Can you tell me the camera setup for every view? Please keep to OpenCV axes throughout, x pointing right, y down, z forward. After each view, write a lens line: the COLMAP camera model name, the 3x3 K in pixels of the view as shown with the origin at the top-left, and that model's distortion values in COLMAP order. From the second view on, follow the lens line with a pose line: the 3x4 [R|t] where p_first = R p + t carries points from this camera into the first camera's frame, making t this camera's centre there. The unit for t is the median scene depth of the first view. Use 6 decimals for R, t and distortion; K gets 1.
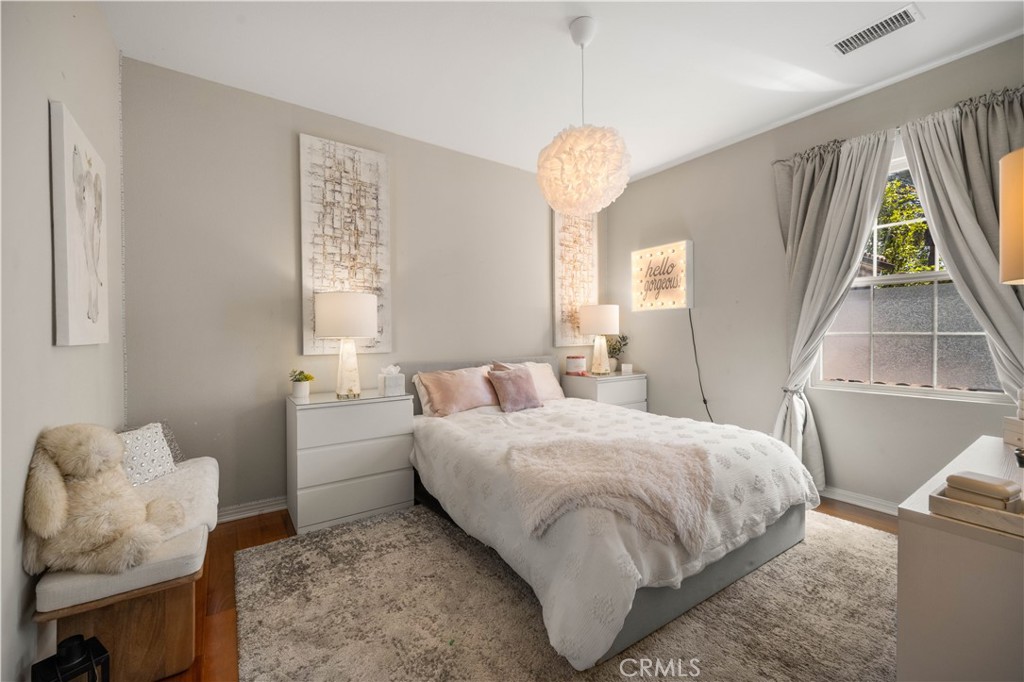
lens RADIAL K [[410.0, 0, 510.1], [0, 410.0, 339.2], [0, 0, 1]] dist [-0.000112, -0.000036]
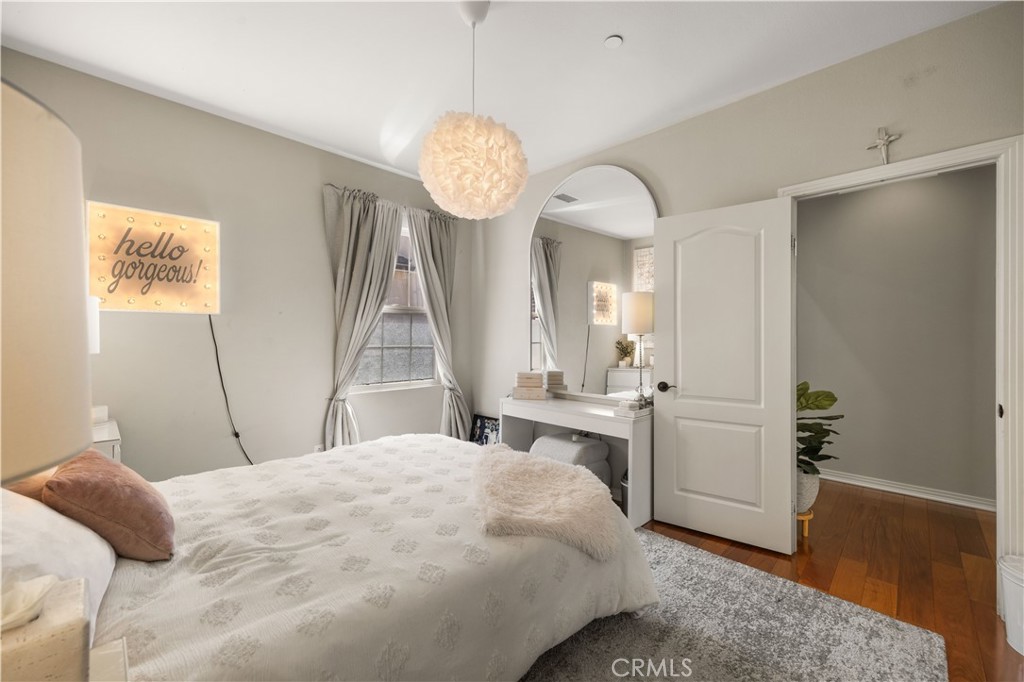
lens RADIAL K [[410.0, 0, 509.8], [0, 410.0, 340.0], [0, 0, 1]] dist [-0.000112, -0.000036]
pose [[-0.185074, 0.000994, 0.982724, -0.364583], [0.008276, 0.999966, 0.000547, -0.023977], [-0.982690, 0.008234, -0.185076, 0.579860]]
